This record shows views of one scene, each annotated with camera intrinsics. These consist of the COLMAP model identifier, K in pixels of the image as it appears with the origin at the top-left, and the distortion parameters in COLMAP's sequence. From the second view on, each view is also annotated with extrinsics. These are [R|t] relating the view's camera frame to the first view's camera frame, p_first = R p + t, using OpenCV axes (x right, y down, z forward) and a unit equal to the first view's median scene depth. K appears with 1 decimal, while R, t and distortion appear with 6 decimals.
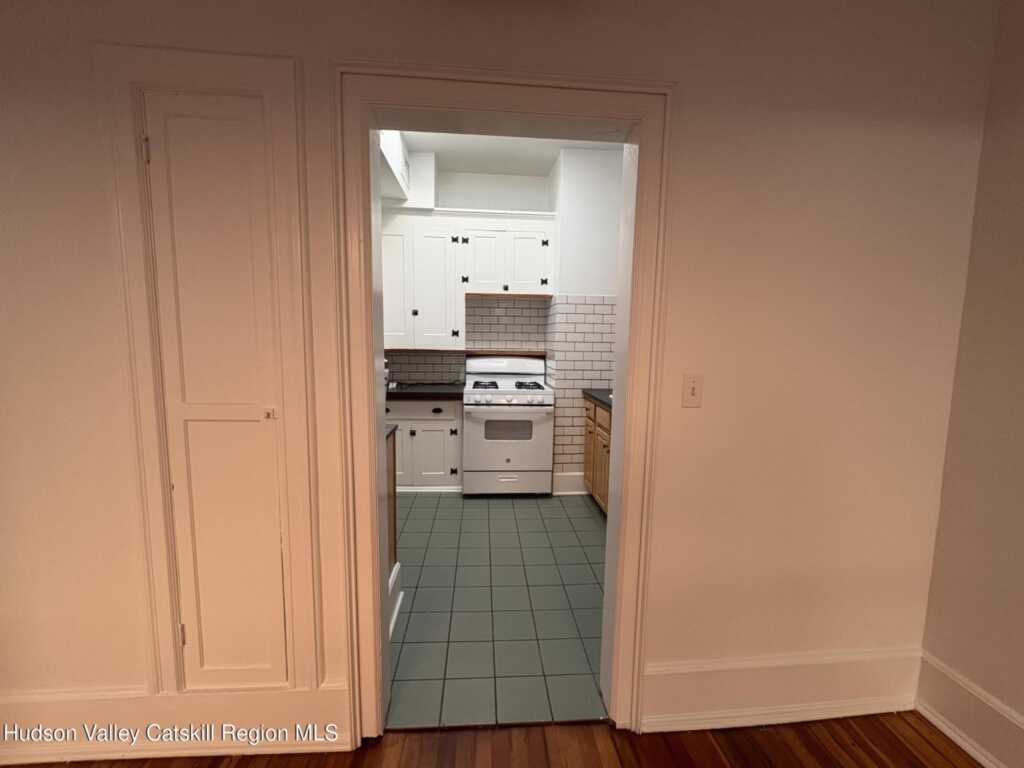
lens RADIAL K [[405.1, 0, 512.0], [0, 405.1, 384.0], [0, 0, 1]] dist [-0.003668, -0.000557]
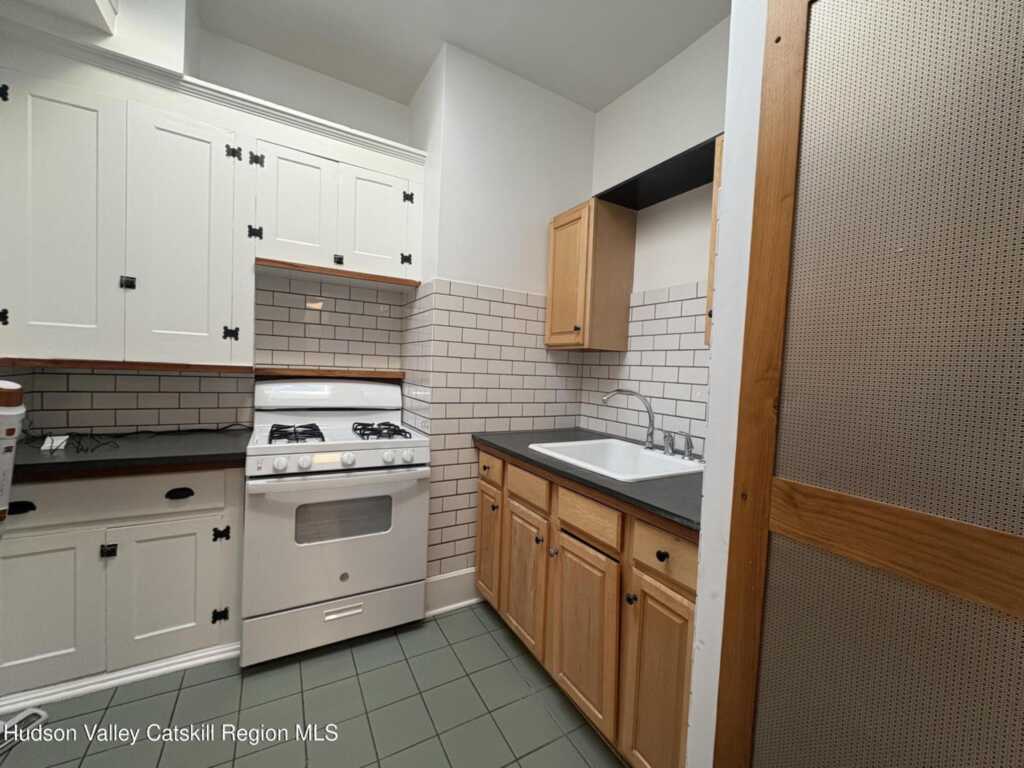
lens RADIAL K [[405.1, 0, 512.0], [0, 405.1, 384.0], [0, 0, 1]] dist [-0.003668, -0.000557]
pose [[0.901426, 0.008885, 0.432843, -0.041339], [0.017654, 0.998203, -0.057256, -0.026155], [-0.432574, 0.059253, 0.899649, 0.402473]]
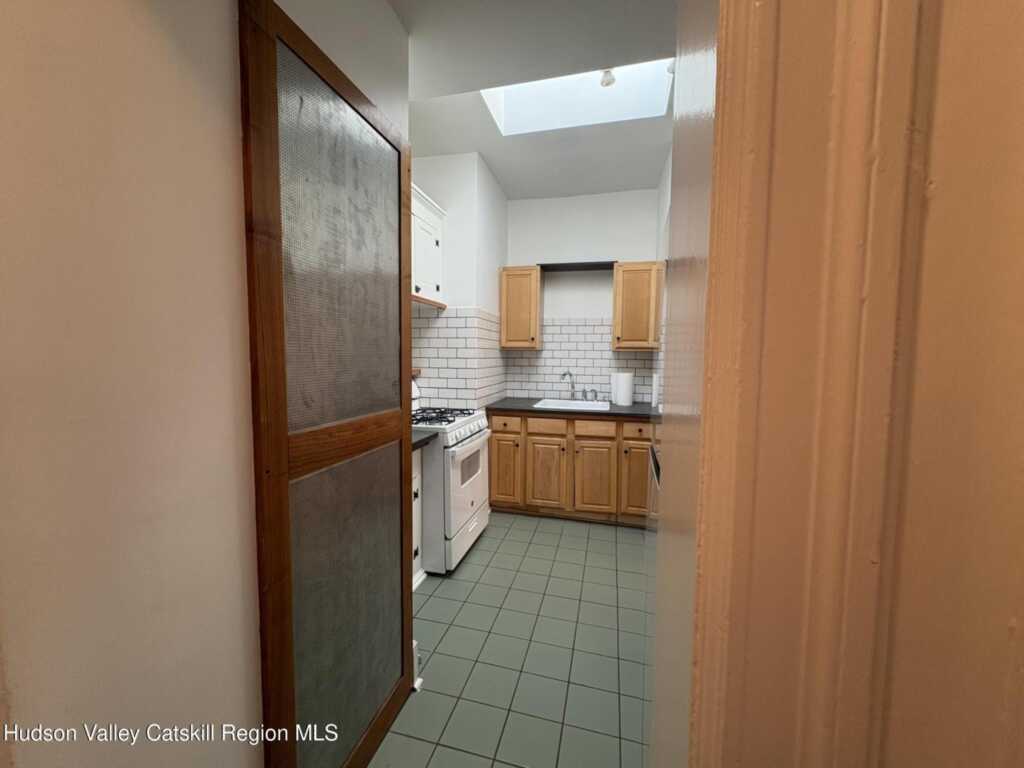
lens RADIAL K [[405.1, 0, 512.0], [0, 405.1, 384.0], [0, 0, 1]] dist [-0.003668, -0.000557]
pose [[0.317664, -0.079086, 0.944899, -0.714669], [0.099547, 0.993790, 0.049712, -0.081154], [-0.942963, 0.078271, 0.323565, 0.612007]]
